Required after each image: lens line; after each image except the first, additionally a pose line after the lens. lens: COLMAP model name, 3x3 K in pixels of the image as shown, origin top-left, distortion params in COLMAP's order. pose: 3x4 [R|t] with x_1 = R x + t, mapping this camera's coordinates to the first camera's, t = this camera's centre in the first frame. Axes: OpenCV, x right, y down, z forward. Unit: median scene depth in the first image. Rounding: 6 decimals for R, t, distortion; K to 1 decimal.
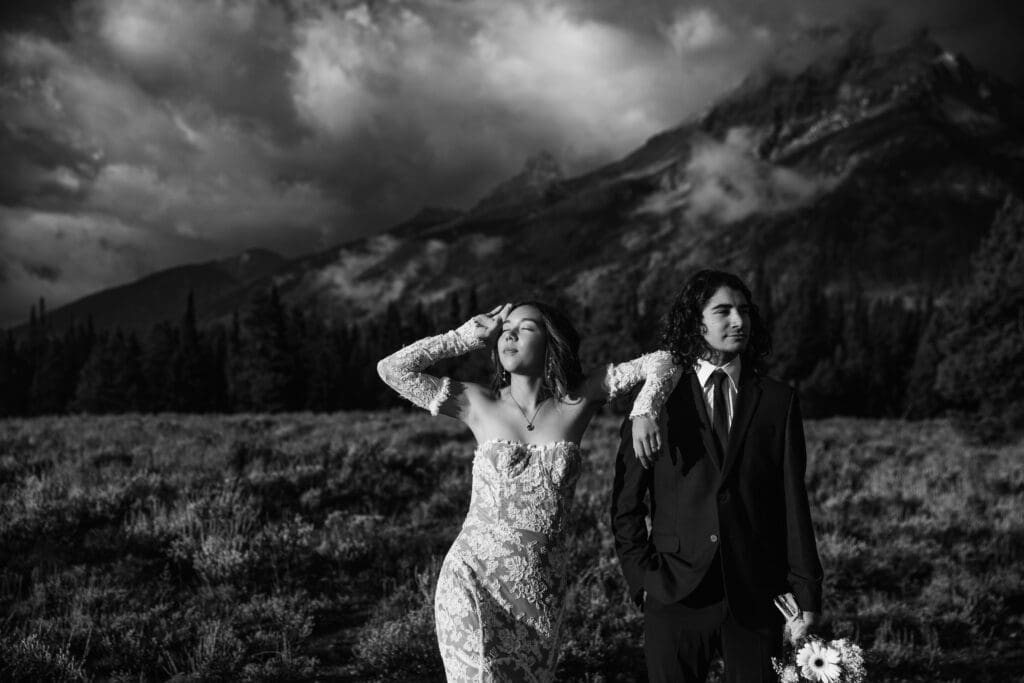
lens RADIAL K [[1276.8, 0, 512.0], [0, 1276.8, 341.5], [0, 0, 1]] dist [0.016104, 0.016834]
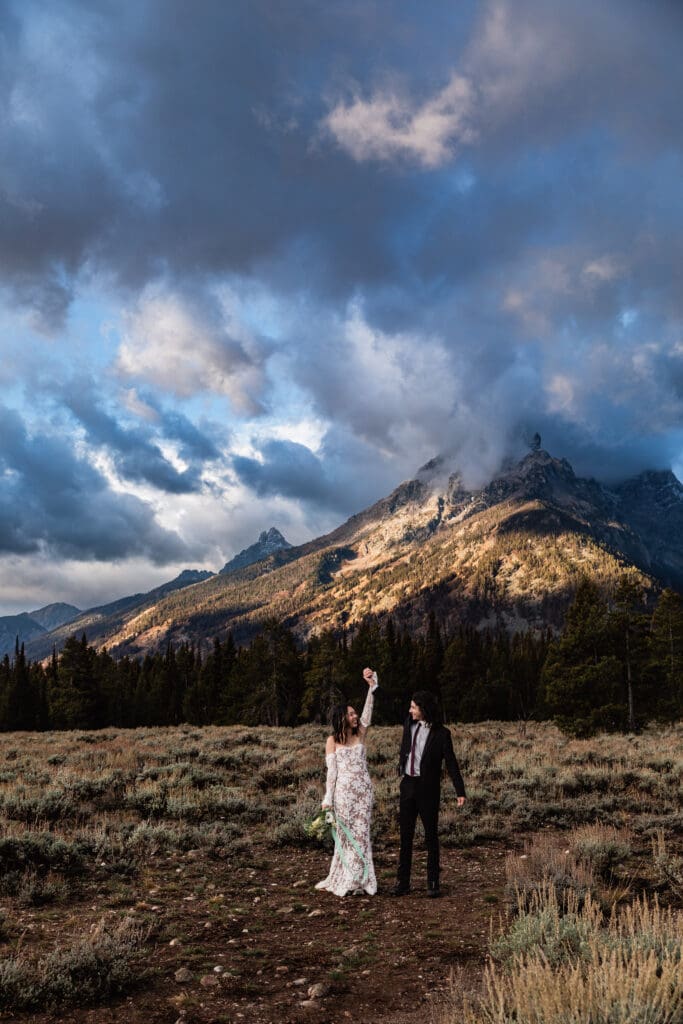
lens RADIAL K [[1023.5, 0, 341.5], [0, 1023.5, 512.0], [0, 0, 1]] dist [-0.007621, -0.000847]
pose [[0.994545, -0.006698, 0.104094, -0.041164], [0.021604, 0.989525, -0.142736, -0.018298], [-0.102047, 0.144206, 0.984272, -0.221978]]
